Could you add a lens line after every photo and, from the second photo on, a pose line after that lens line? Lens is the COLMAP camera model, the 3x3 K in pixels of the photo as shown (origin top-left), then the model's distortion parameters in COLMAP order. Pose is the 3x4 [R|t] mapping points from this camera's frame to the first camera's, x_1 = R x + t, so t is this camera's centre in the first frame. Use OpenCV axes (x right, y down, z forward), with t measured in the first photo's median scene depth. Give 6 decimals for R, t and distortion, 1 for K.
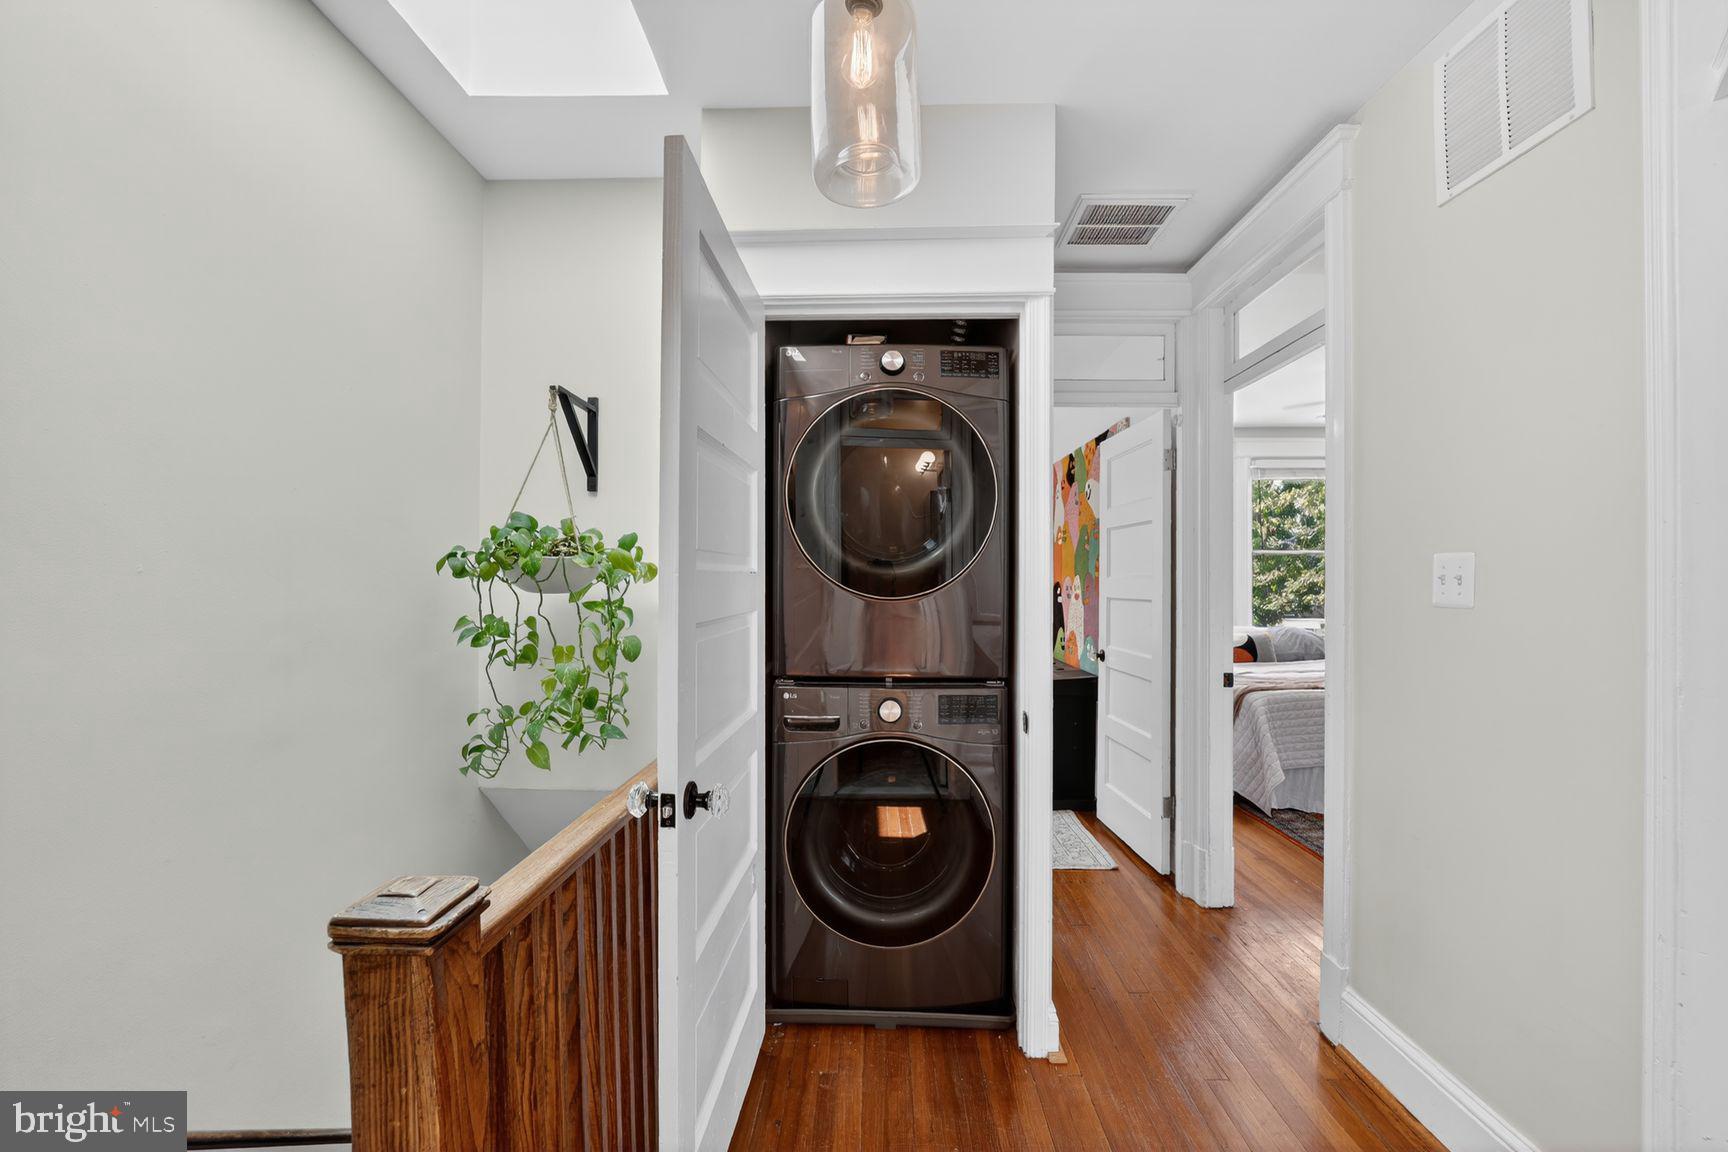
lens RADIAL K [[711.4, 0, 863.1], [0, 711.4, 574.7], [0, 0, 1]] dist [-0.013934, 0.000788]
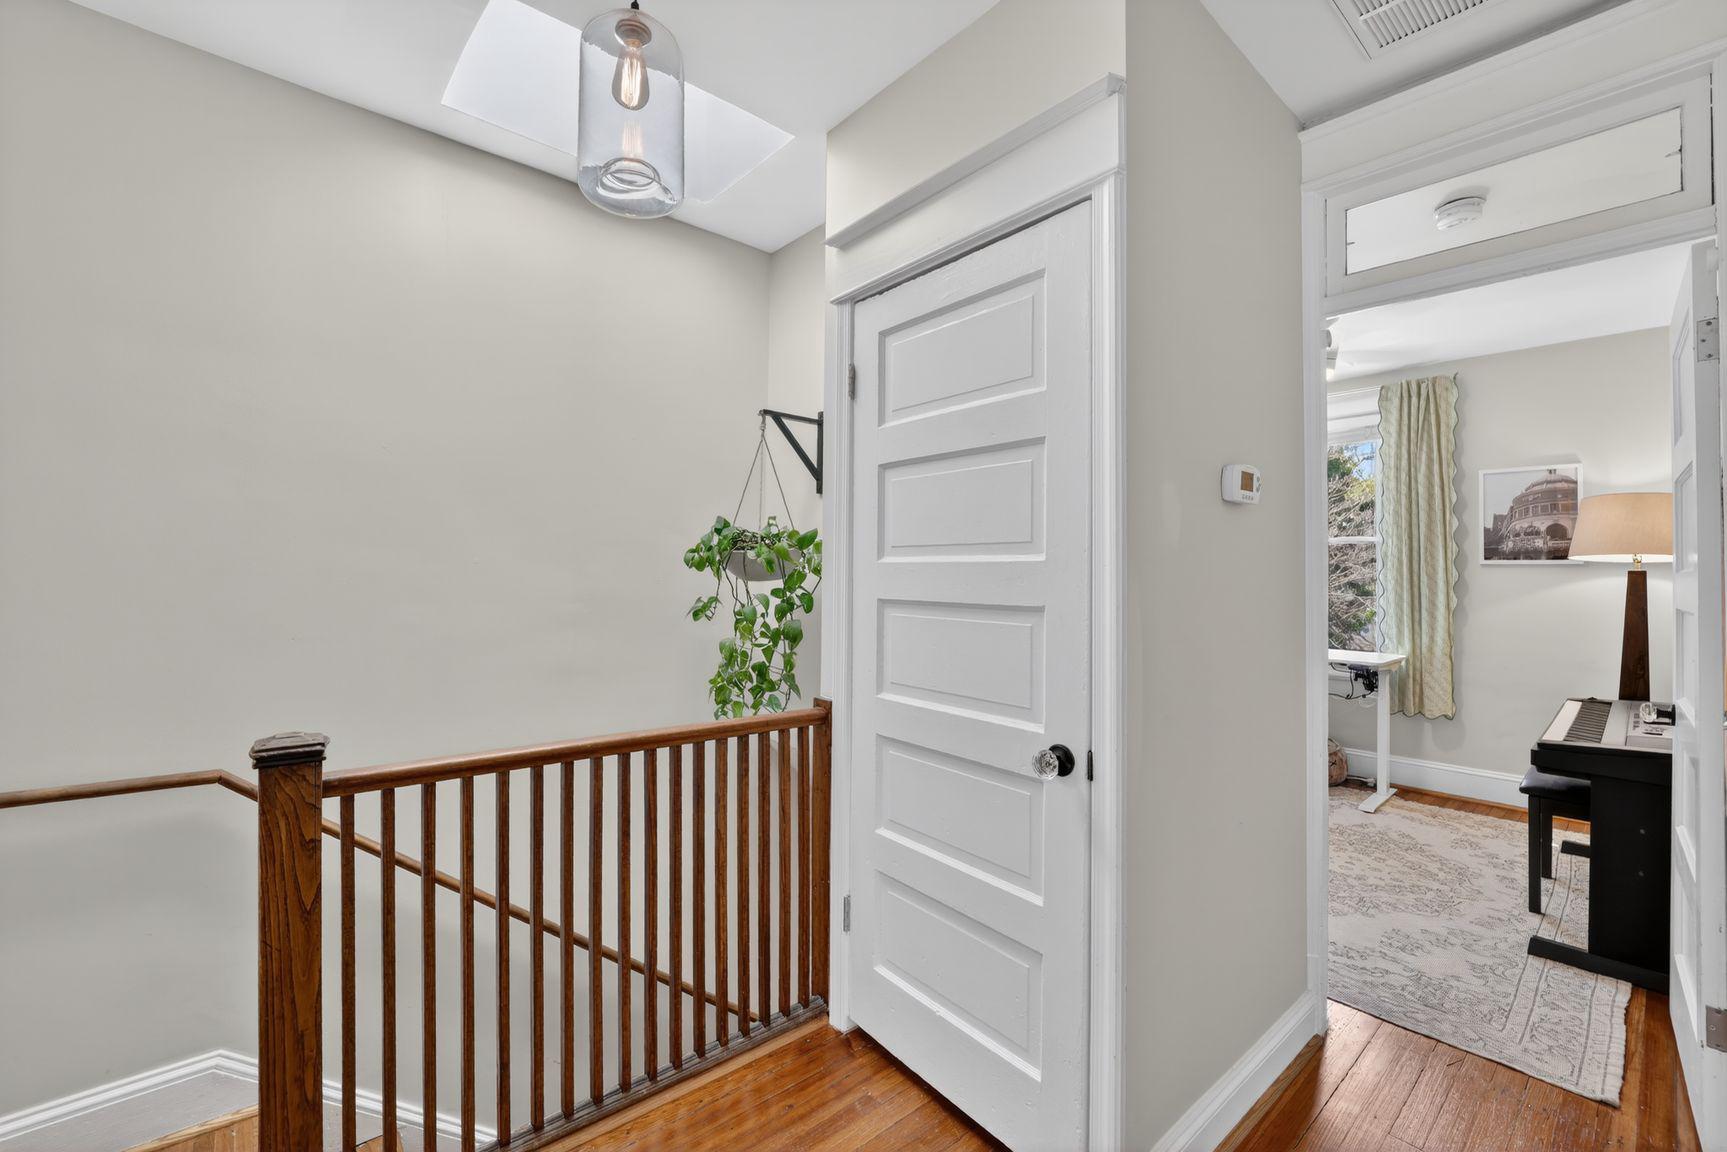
lens RADIAL K [[713.9, 0, 860.2], [0, 713.9, 553.4], [0, 0, 1]] dist [-0.016192, -0.000088]
pose [[0.665767, -0.016475, -0.745978, 0.579634], [-0.002920, 0.999691, -0.024685, 0.008821], [0.746154, 0.018612, 0.665513, 0.315544]]
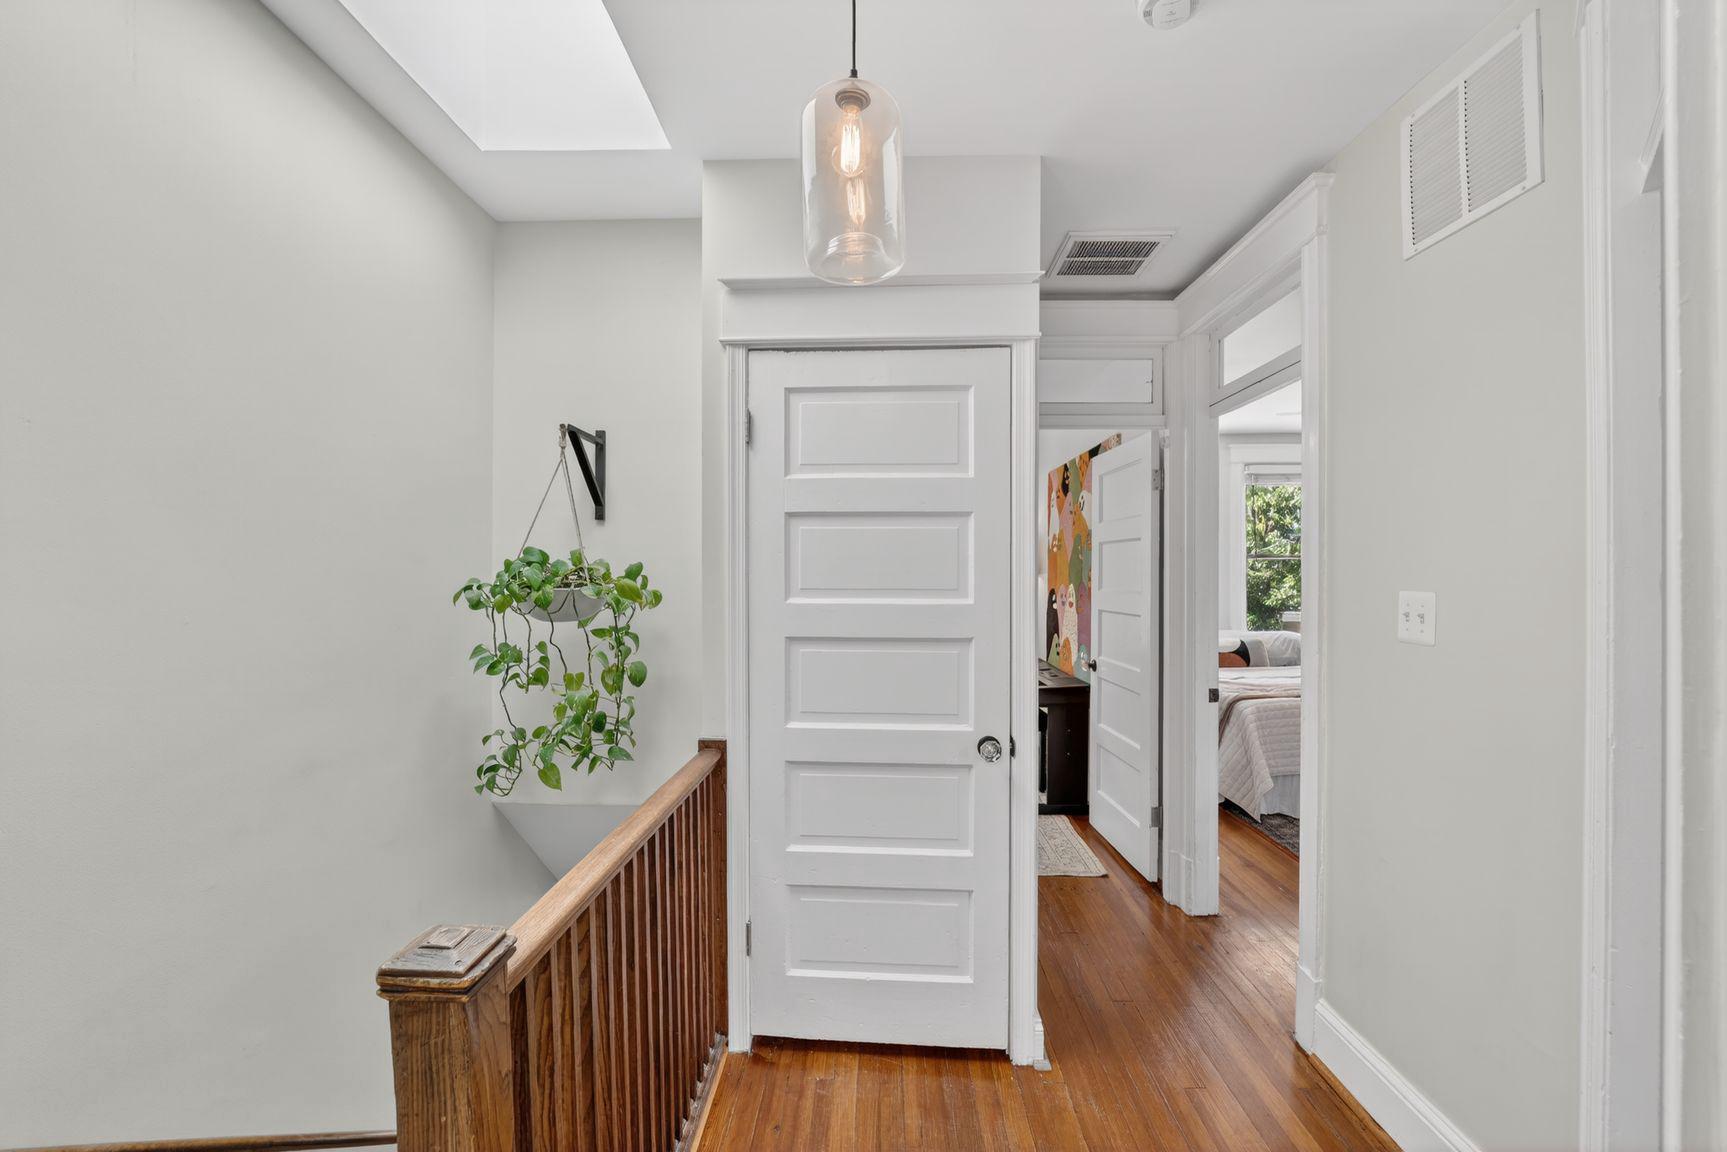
lens RADIAL K [[707.8, 0, 859.2], [0, 707.8, 567.7], [0, 0, 1]] dist [-0.011662, -0.000148]
pose [[0.999960, -0.001104, -0.008899, 0.011431], [0.001129, 0.999996, 0.002716, -0.055705], [0.008896, -0.002726, 0.999957, -0.043701]]
